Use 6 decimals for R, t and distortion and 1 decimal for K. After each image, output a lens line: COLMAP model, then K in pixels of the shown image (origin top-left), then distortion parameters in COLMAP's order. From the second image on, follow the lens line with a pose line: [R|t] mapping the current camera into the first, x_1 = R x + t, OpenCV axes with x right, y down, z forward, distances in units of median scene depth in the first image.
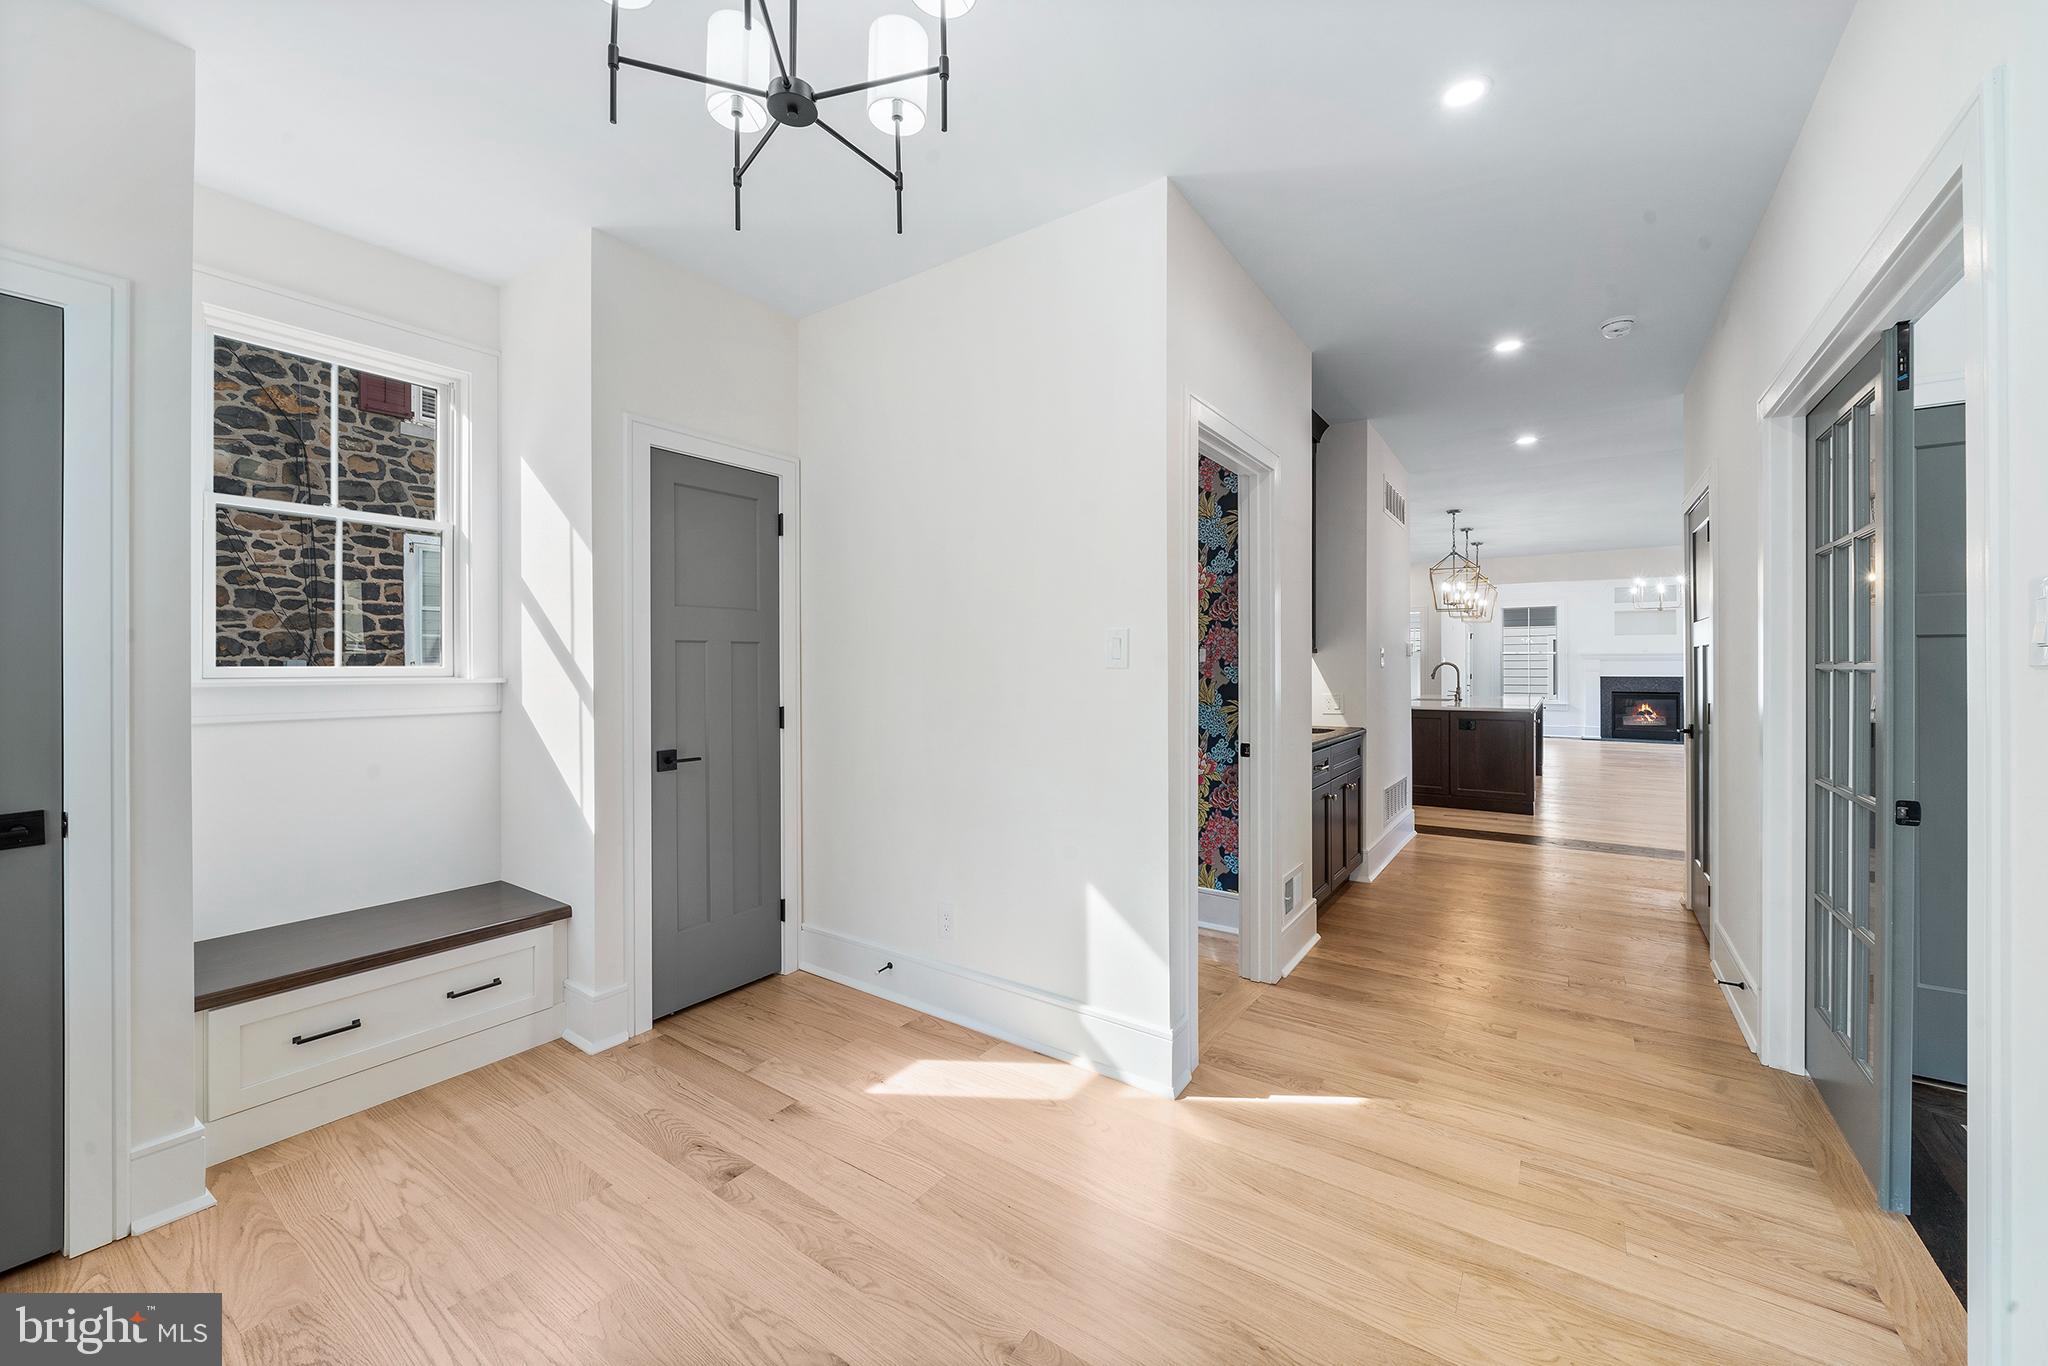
lens RADIAL K [[788.2, 0, 1018.2], [0, 788.2, 666.7], [0, 0, 1]] dist [0.006330, -0.000079]
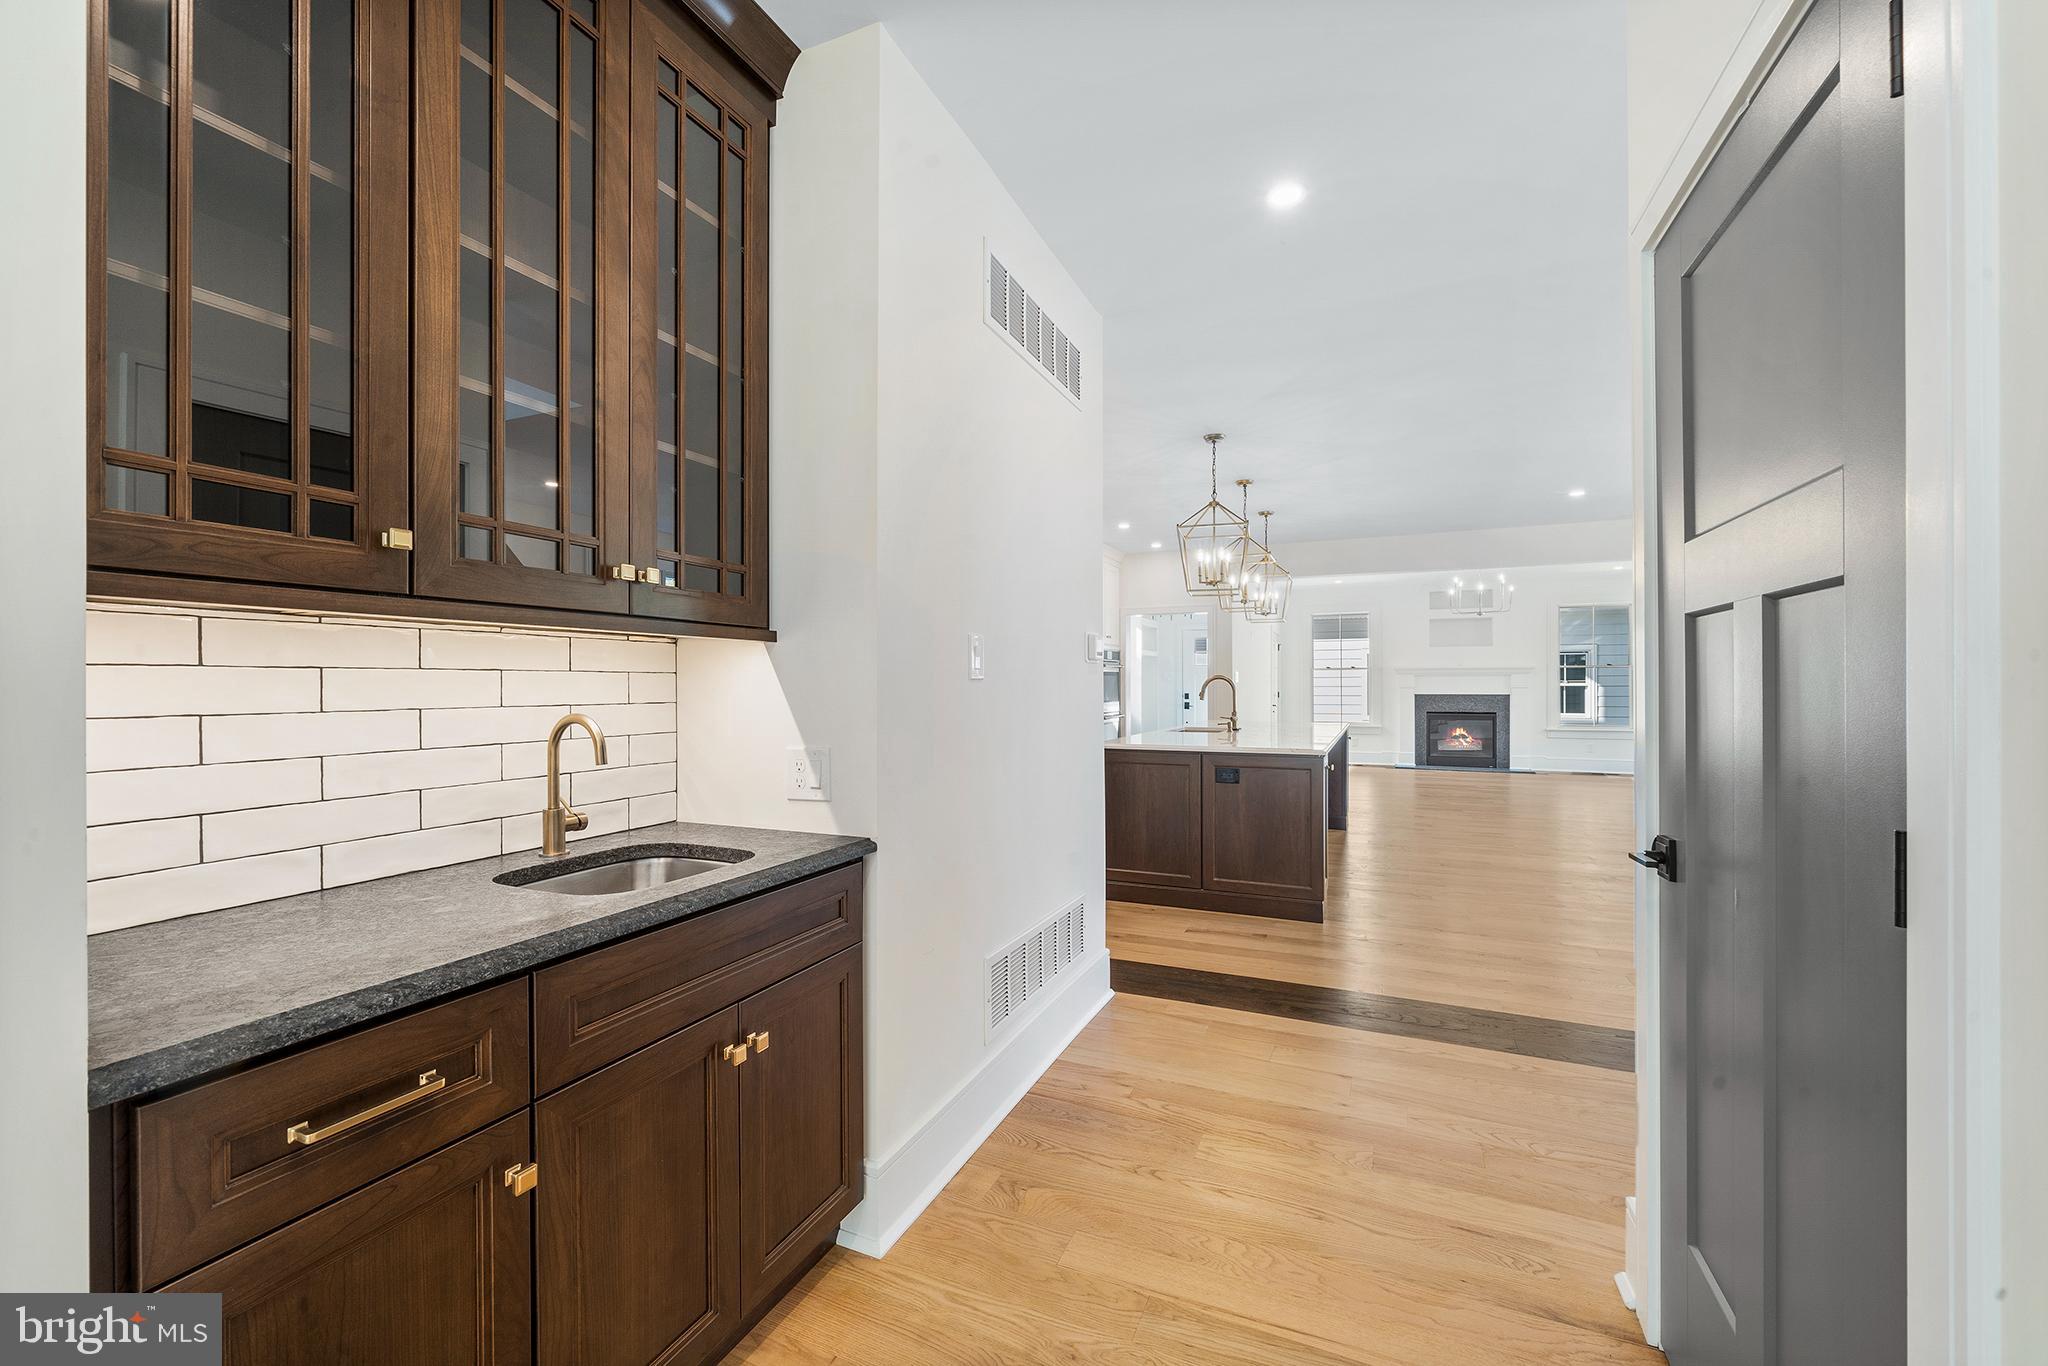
lens RADIAL K [[813.9, 0, 1024.0], [0, 813.9, 683.0], [0, 0, 1]] dist [-0.000524, 0.000048]
pose [[0.982191, 0.000152, 0.187883, 0.718530], [0.000059, 0.999999, -0.001121, 0.004908], [-0.187883, 0.001112, 0.982191, 0.993617]]
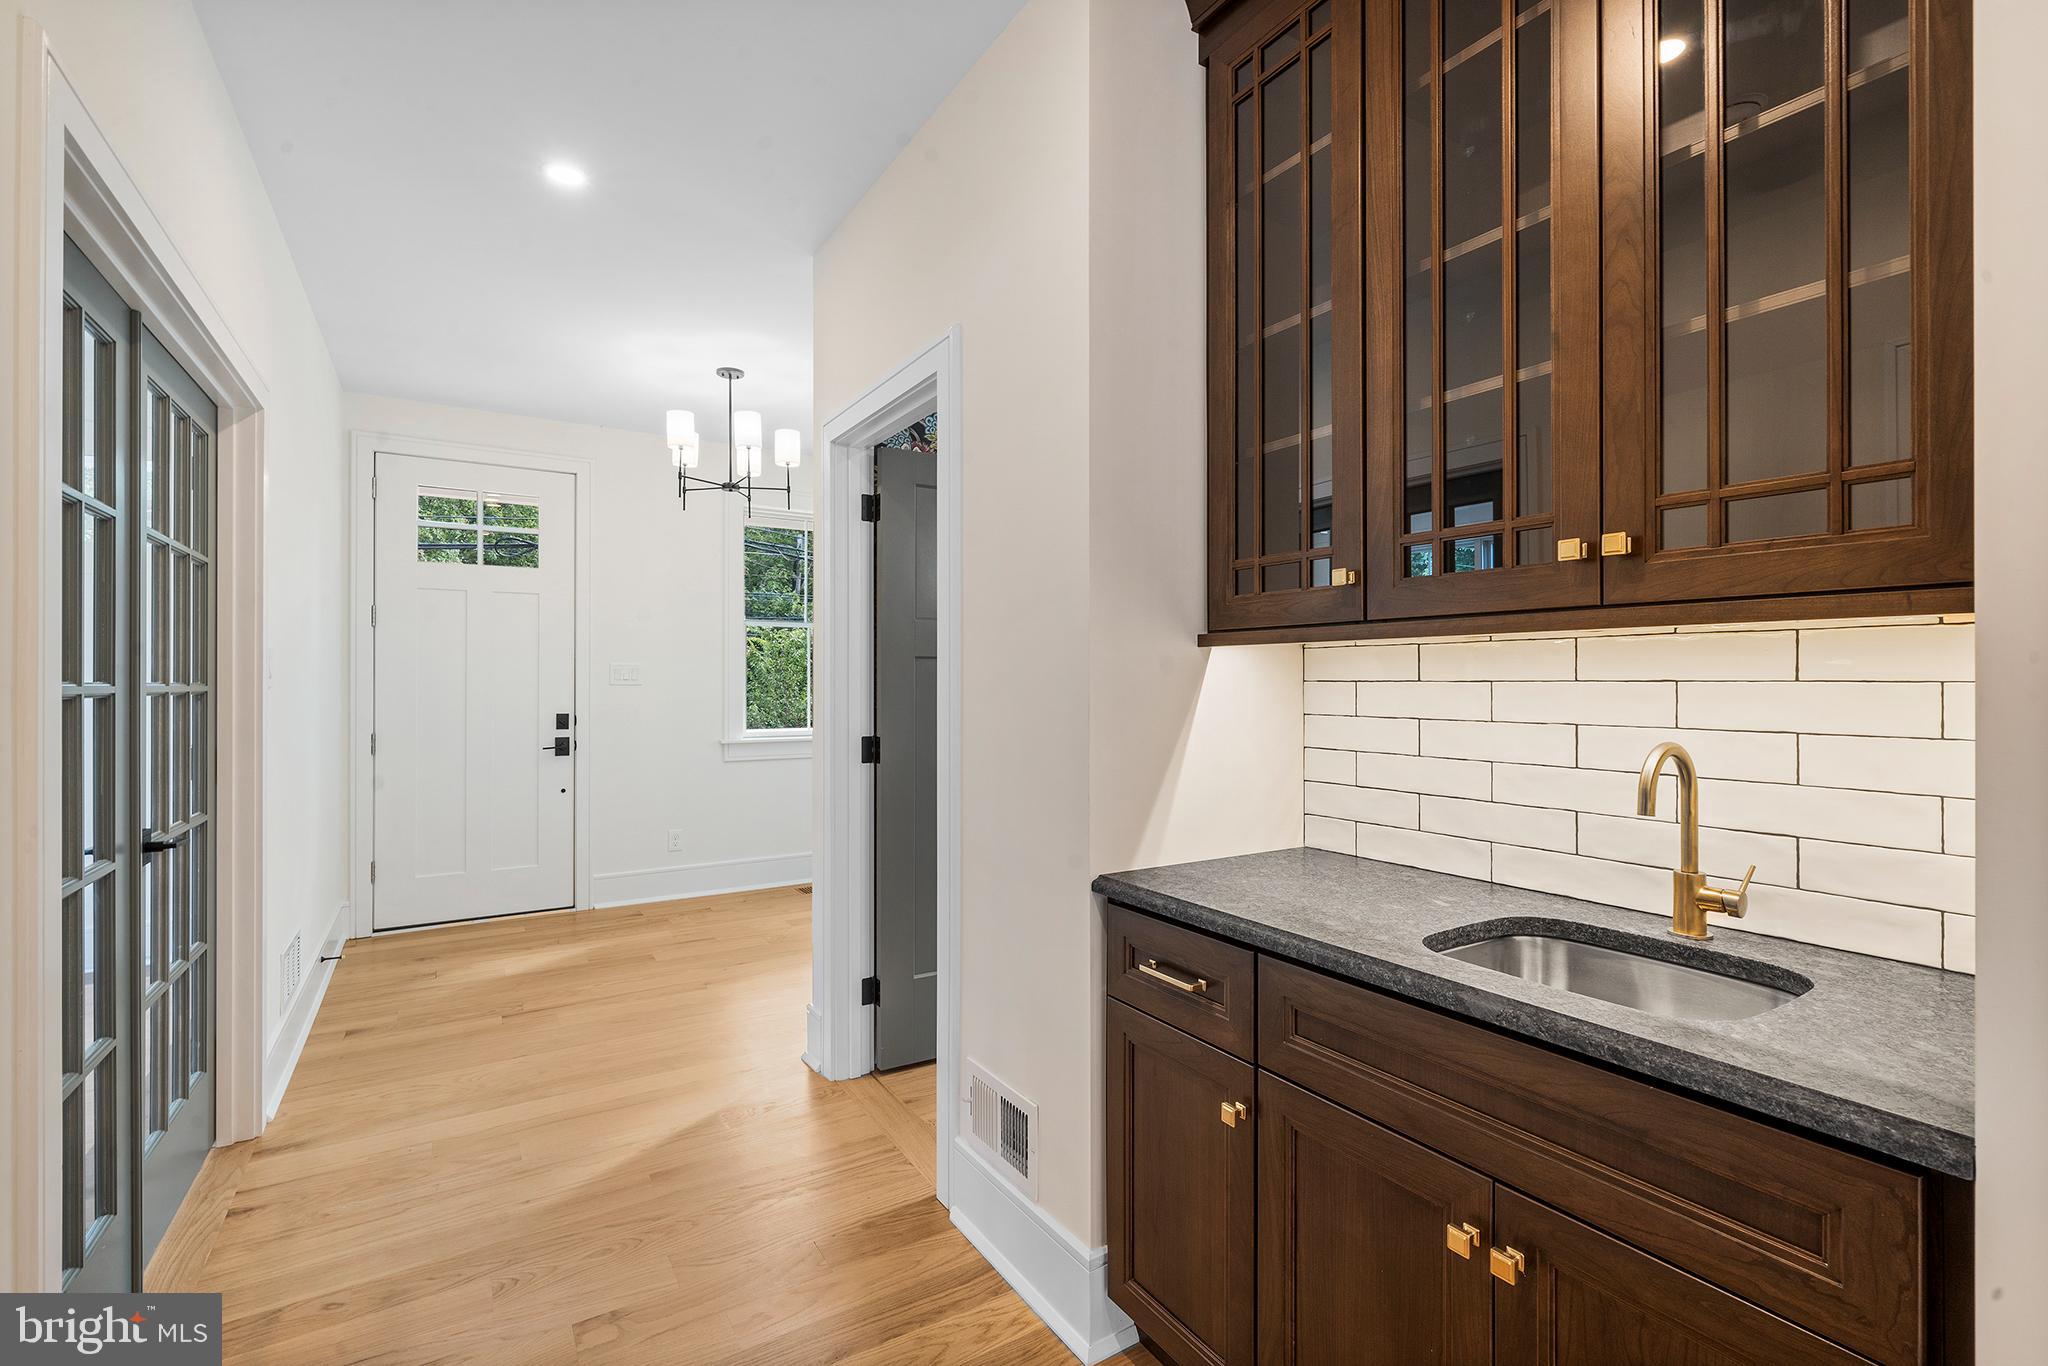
lens RADIAL K [[935.5, 0, 1047.6], [0, 935.5, 680.8], [0, 0, 1]] dist [0.001575, -0.000147]
pose [[-0.382747, 0.000685, -0.923853, 1.082694], [0.000176, 1.000000, 0.000669, -0.006041], [0.923853, 0.000093, -0.382747, 1.518009]]
